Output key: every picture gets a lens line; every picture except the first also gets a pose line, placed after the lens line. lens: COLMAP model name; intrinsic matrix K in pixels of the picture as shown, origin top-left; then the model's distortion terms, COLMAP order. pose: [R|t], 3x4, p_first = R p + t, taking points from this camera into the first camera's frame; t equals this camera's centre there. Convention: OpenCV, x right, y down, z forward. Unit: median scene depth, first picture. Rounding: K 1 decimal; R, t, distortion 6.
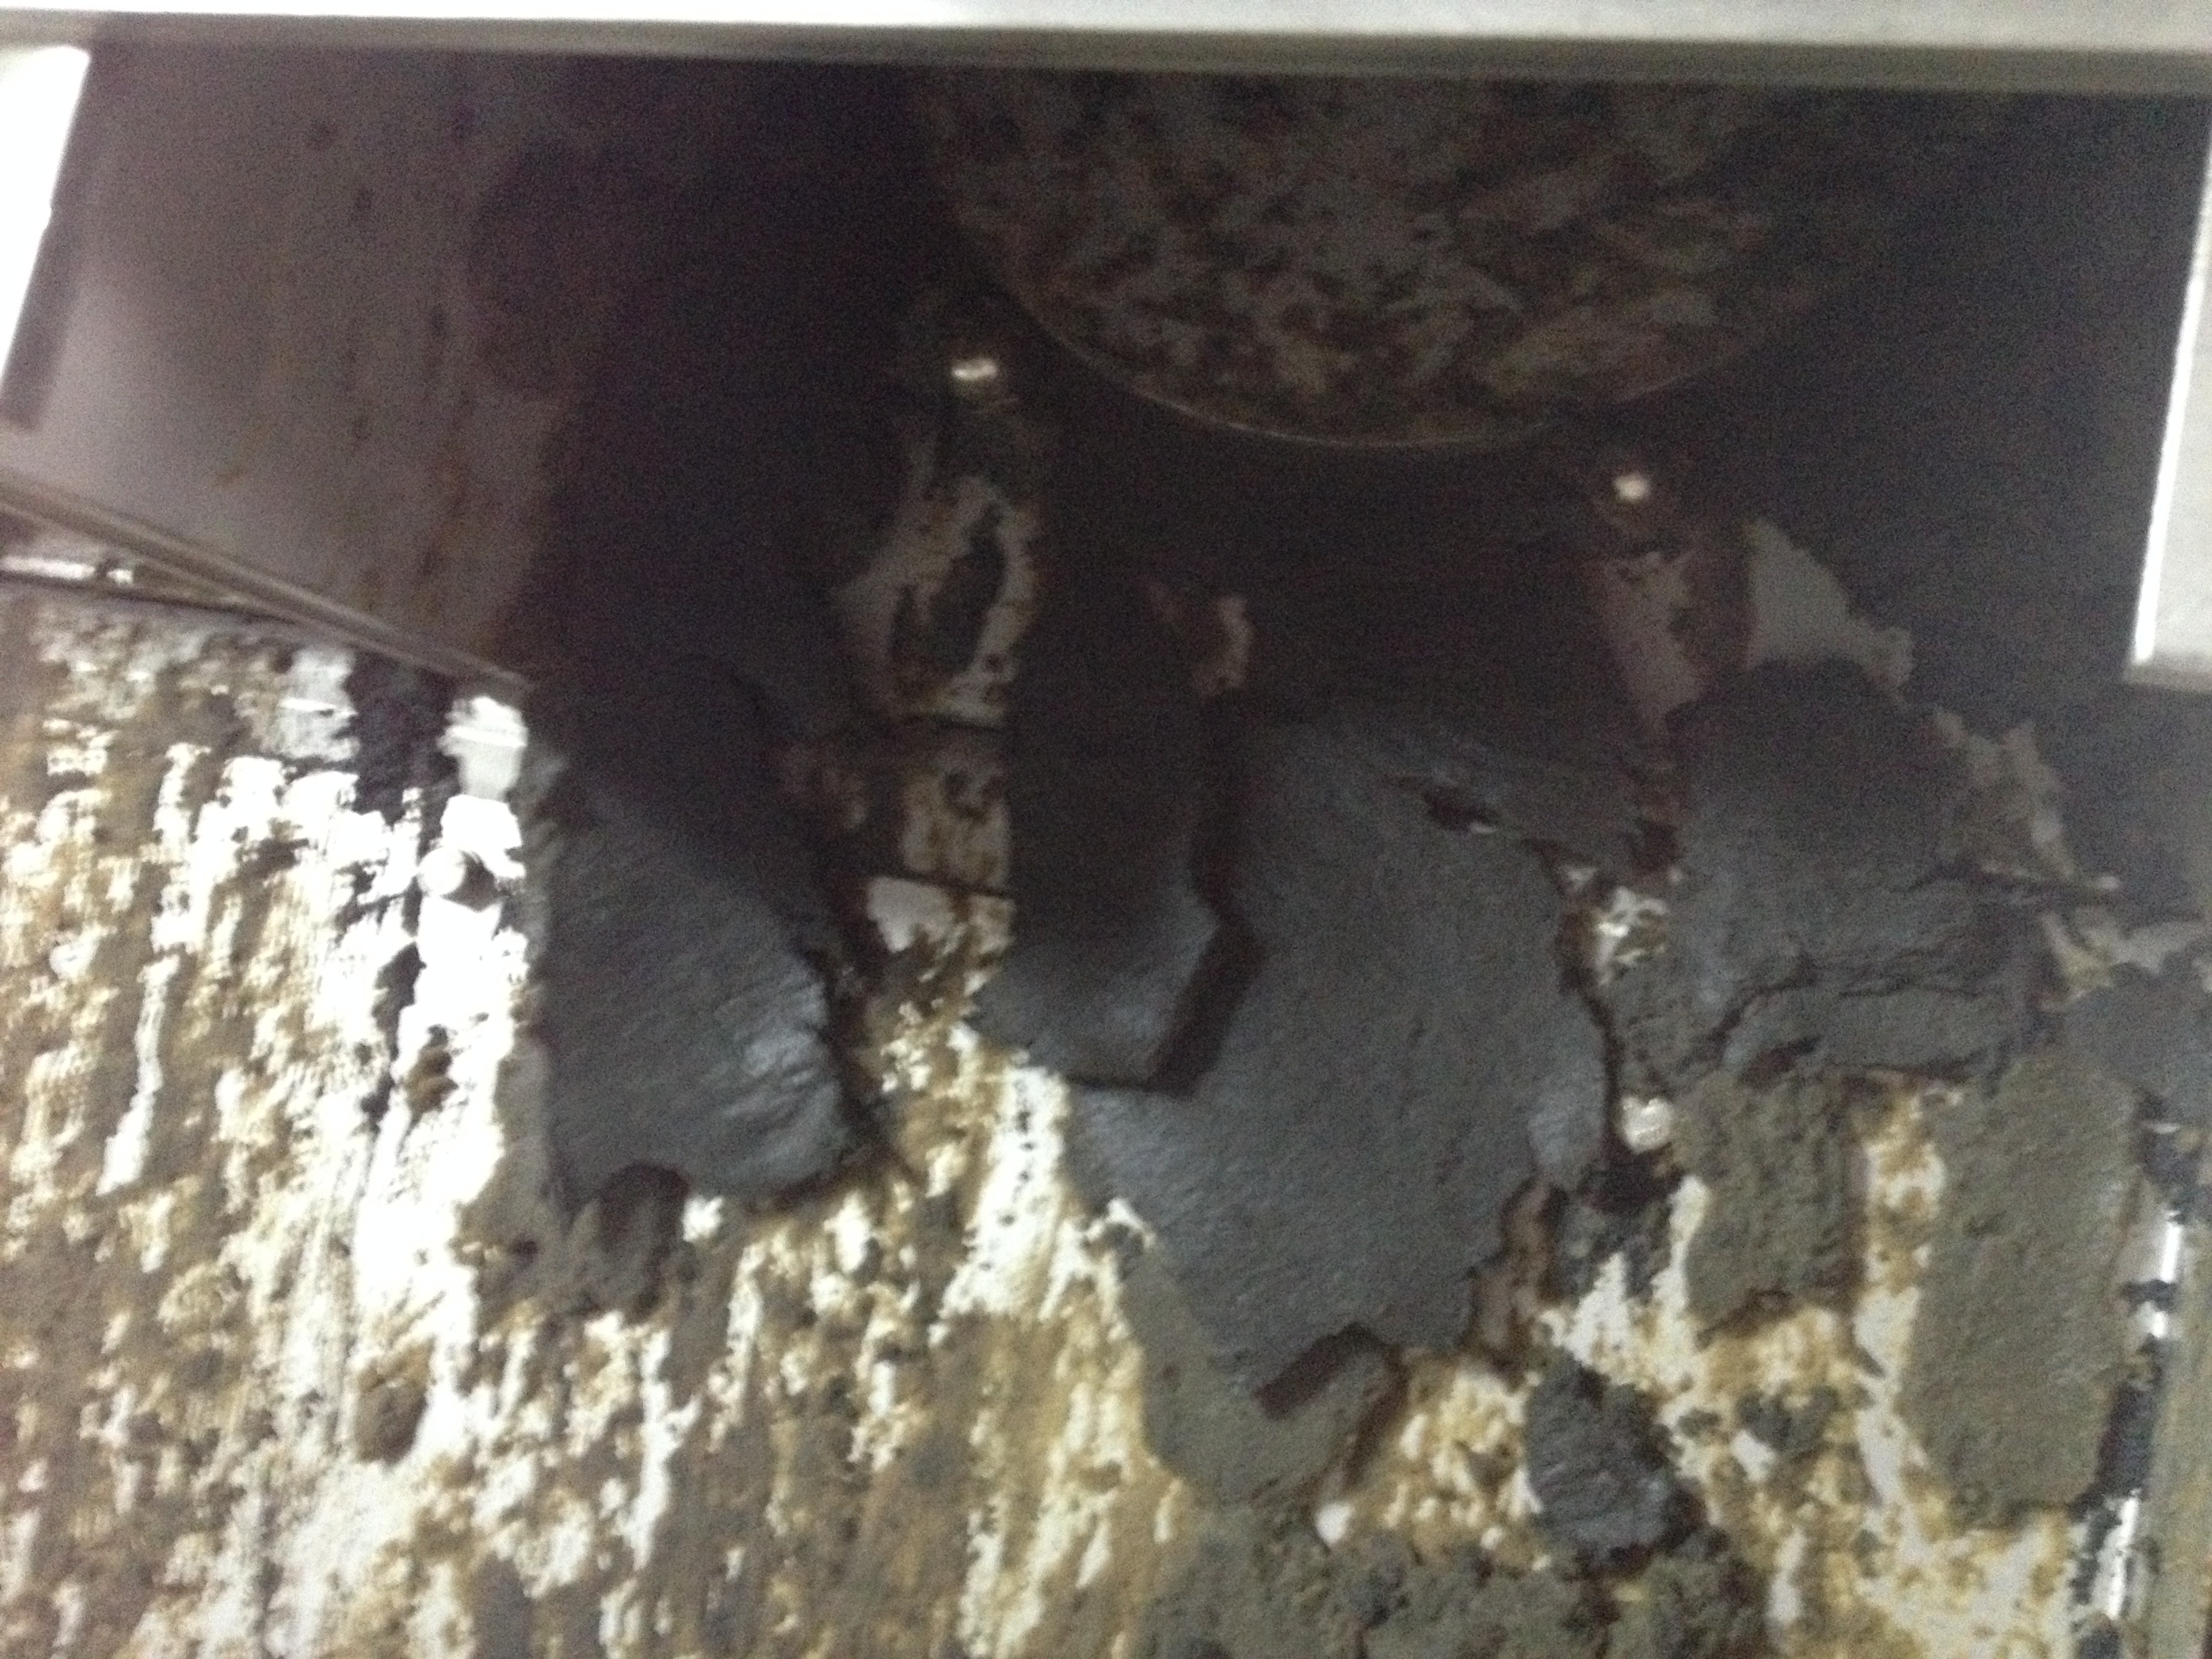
lens RADIAL K [[2105.3, 0, 1106.0], [0, 2105.3, 829.5], [0, 0, 1]] dist [0.140172, -0.242426]
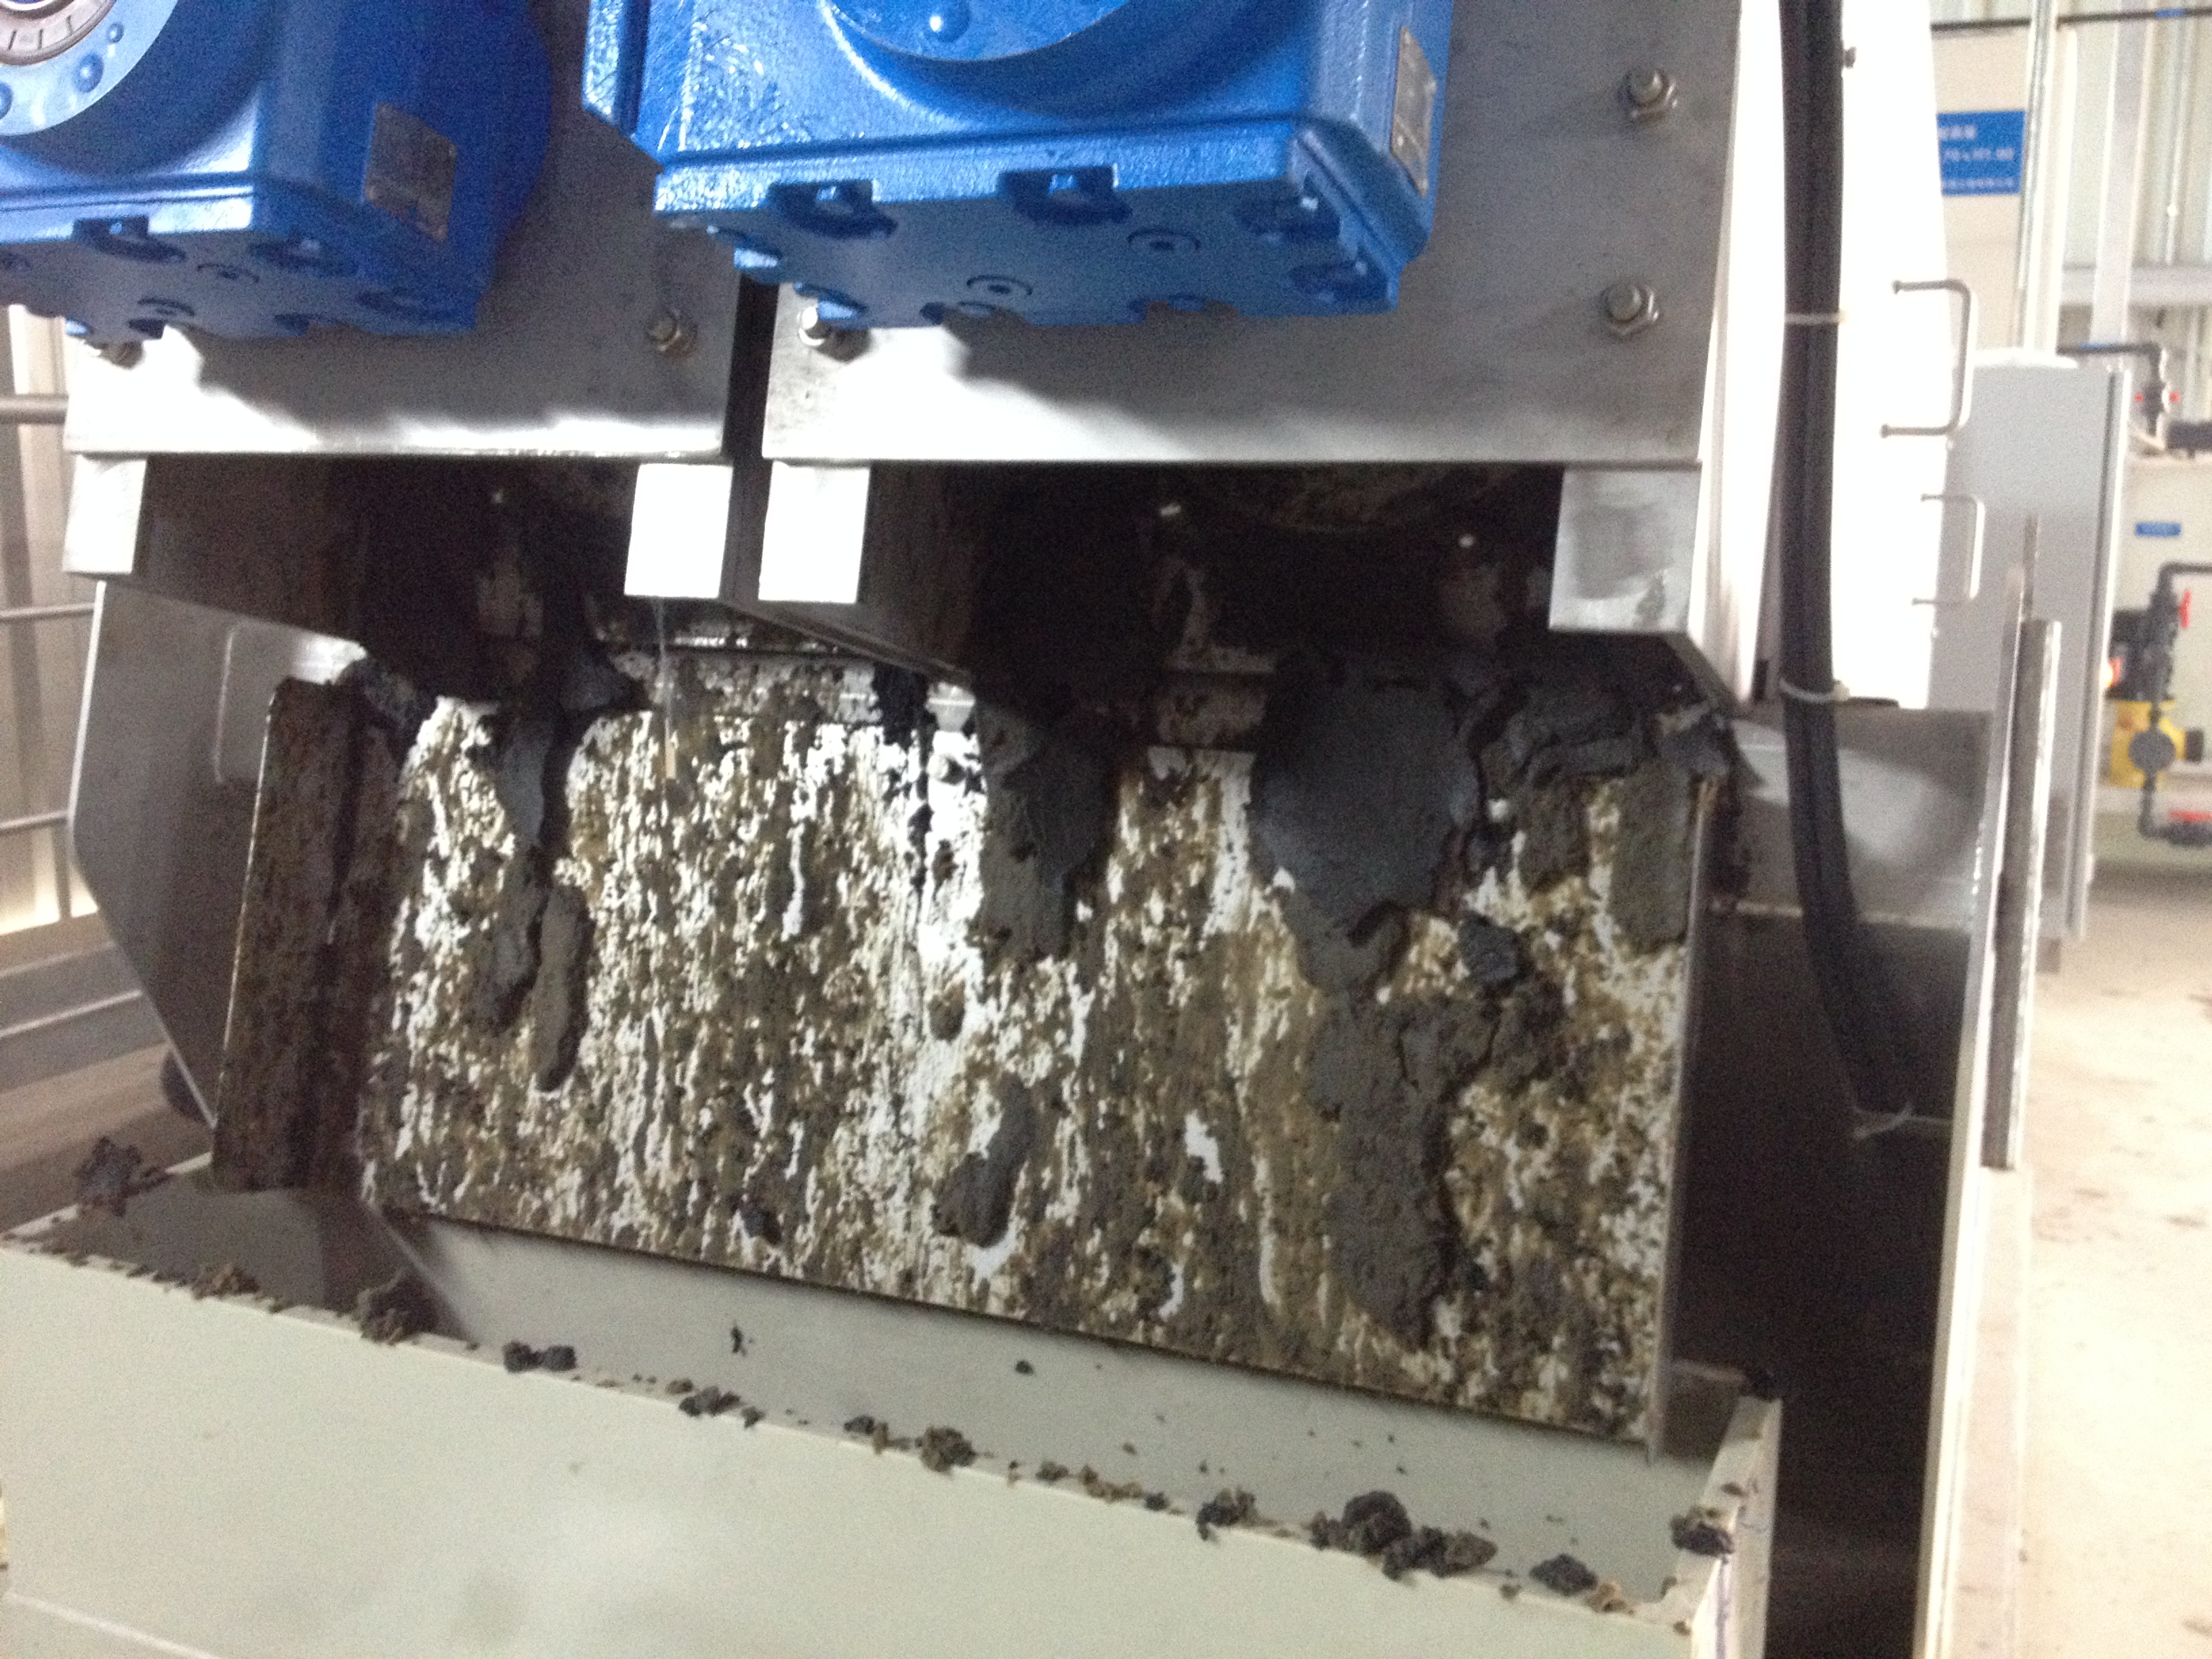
lens RADIAL K [[2105.3, 0, 1106.0], [0, 2105.3, 829.5], [0, 0, 1]] dist [0.140172, -0.242426]
pose [[0.994302, -0.102274, -0.030075, -0.095365], [0.103268, 0.994086, 0.033591, 0.029633], [0.026462, -0.036506, 0.998983, -1.161535]]
